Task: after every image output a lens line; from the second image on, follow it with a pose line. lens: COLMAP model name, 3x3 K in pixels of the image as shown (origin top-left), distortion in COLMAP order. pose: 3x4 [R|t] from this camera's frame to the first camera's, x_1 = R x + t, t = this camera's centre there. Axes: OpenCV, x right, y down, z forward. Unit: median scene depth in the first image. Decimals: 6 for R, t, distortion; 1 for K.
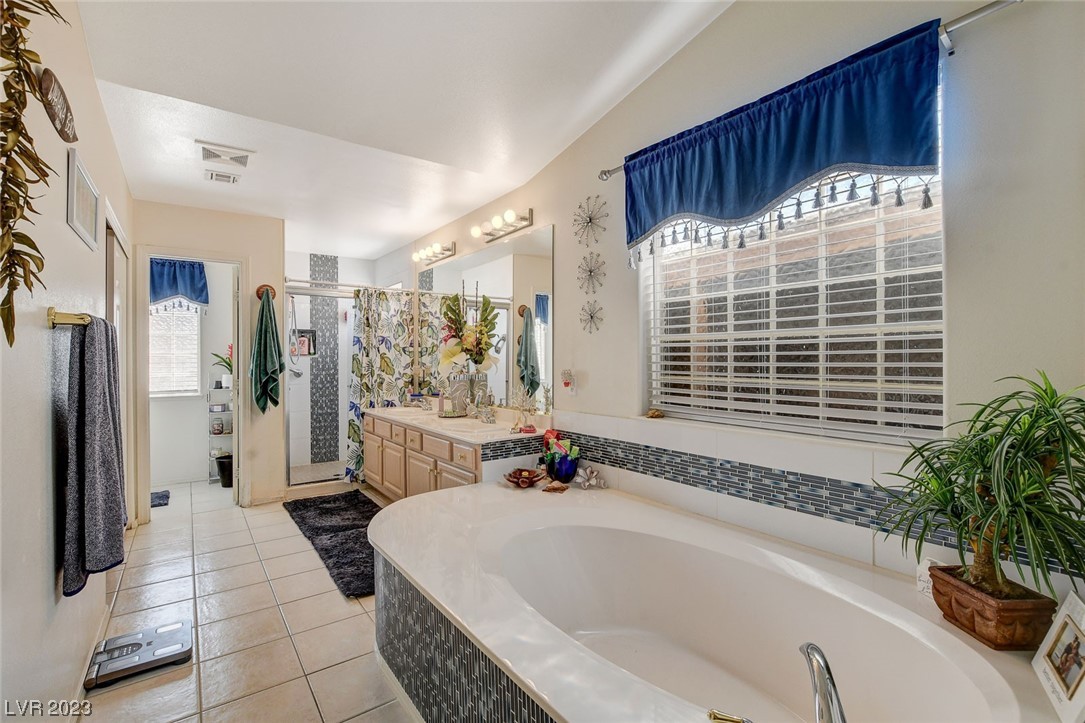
lens RADIAL K [[497.4, 0, 540.0], [0, 497.4, 357.7], [0, 0, 1]] dist [-0.025513, -0.000116]
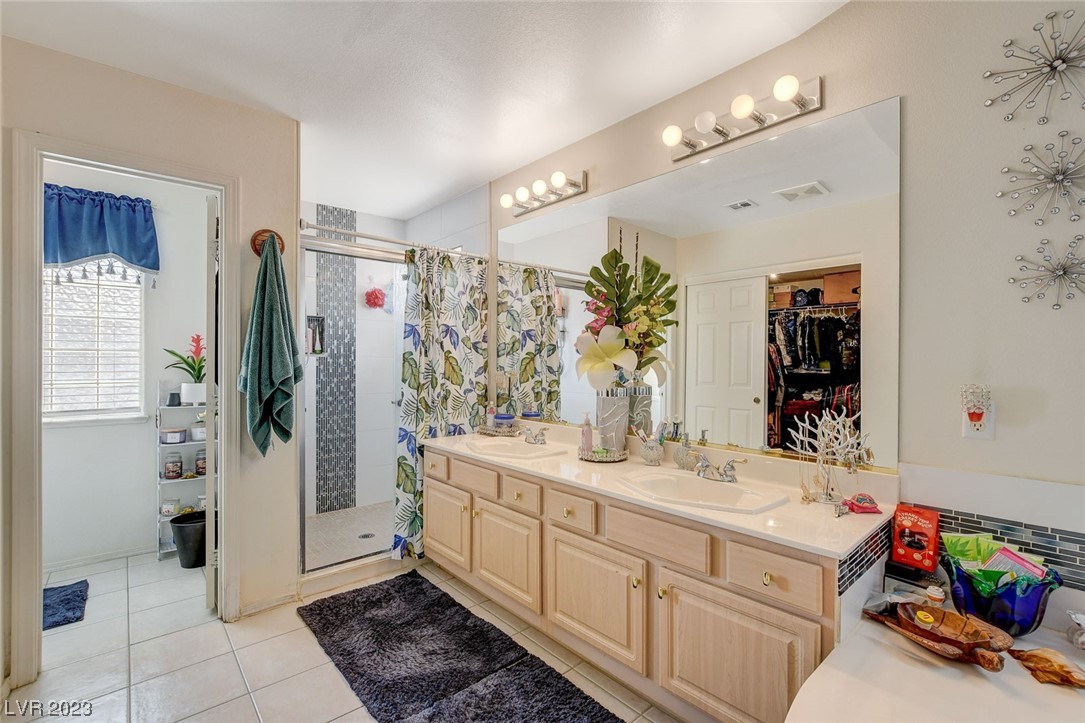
lens RADIAL K [[490.9, 0, 539.2], [0, 490.9, 360.5], [0, 0, 1]] dist [-0.027966, 0.005173]
pose [[0.996426, 0.007065, 0.084177, -0.264288], [-0.007170, 0.999974, 0.000947, 0.001721], [-0.084168, -0.001547, 0.996450, 0.376375]]
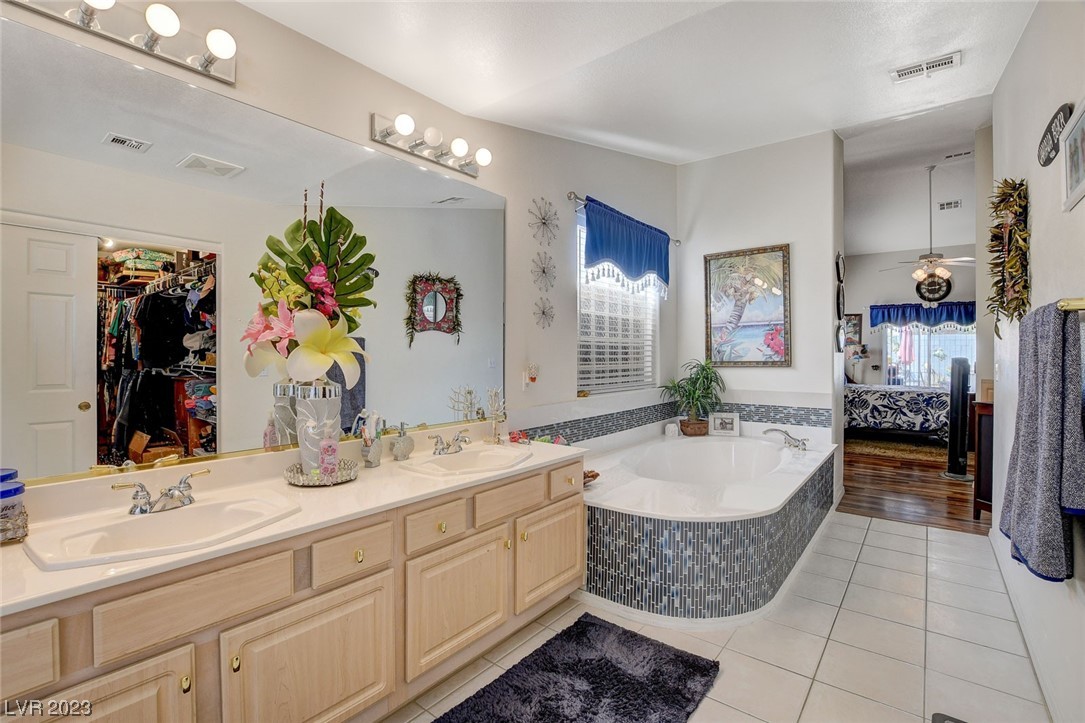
lens RADIAL K [[490.9, 0, 539.2], [0, 490.9, 360.5], [0, 0, 1]] dist [-0.027966, 0.005173]
pose [[-0.262440, -0.008387, 0.964912, -0.567335], [0.000110, 0.999962, 0.008722, 0.005788], [-0.964948, 0.002395, -0.262429, 0.810218]]
